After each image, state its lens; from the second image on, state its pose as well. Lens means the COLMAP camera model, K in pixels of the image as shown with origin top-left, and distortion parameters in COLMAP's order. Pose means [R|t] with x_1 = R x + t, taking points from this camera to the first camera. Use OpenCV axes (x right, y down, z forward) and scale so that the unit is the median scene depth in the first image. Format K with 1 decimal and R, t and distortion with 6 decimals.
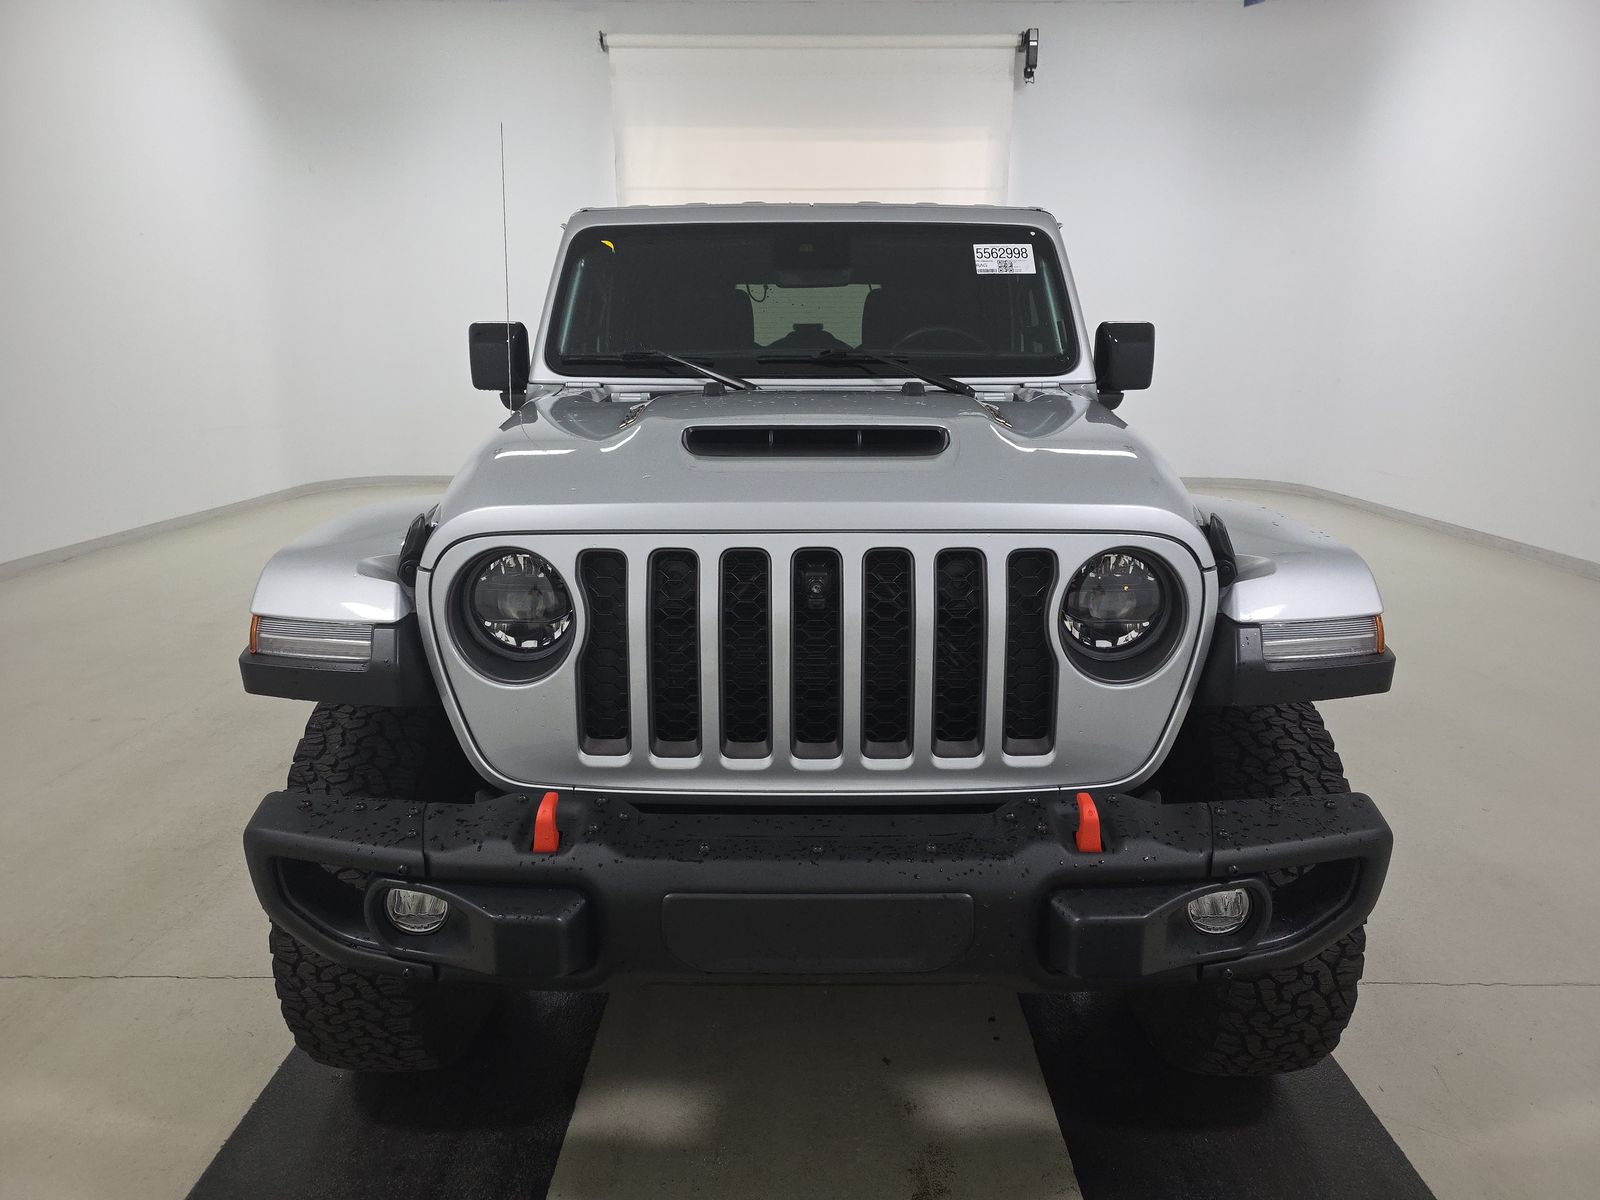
lens RADIAL K [[1134.8, 0, 801.1], [0, 1134.8, 609.2], [0, 0, 1]] dist [0.026999, -0.003090]
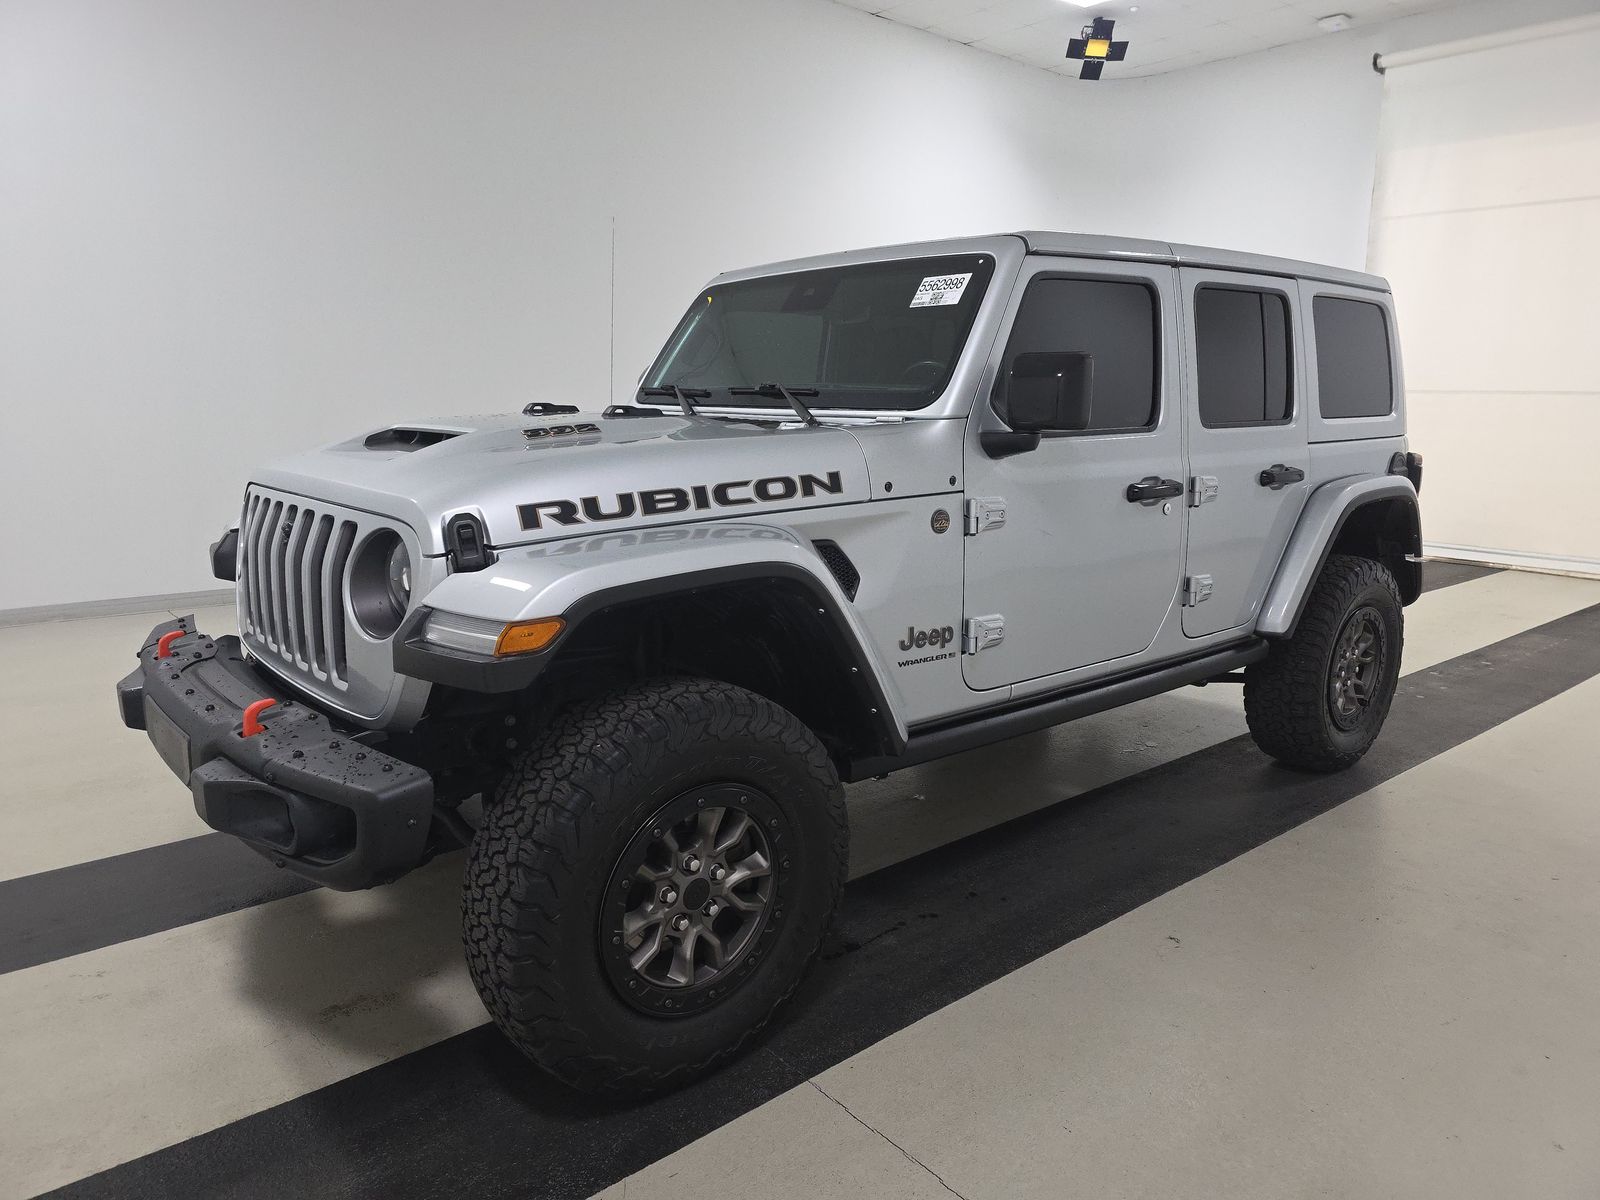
lens RADIAL K [[1134.8, 0, 801.9], [0, 1134.8, 605.5], [0, 0, 1]] dist [0.026999, -0.003090]
pose [[0.643974, 0.145231, -0.751136, 0.871309], [-0.181005, 0.982864, 0.034854, -0.055614], [0.743327, 0.113514, 0.659226, 0.301893]]
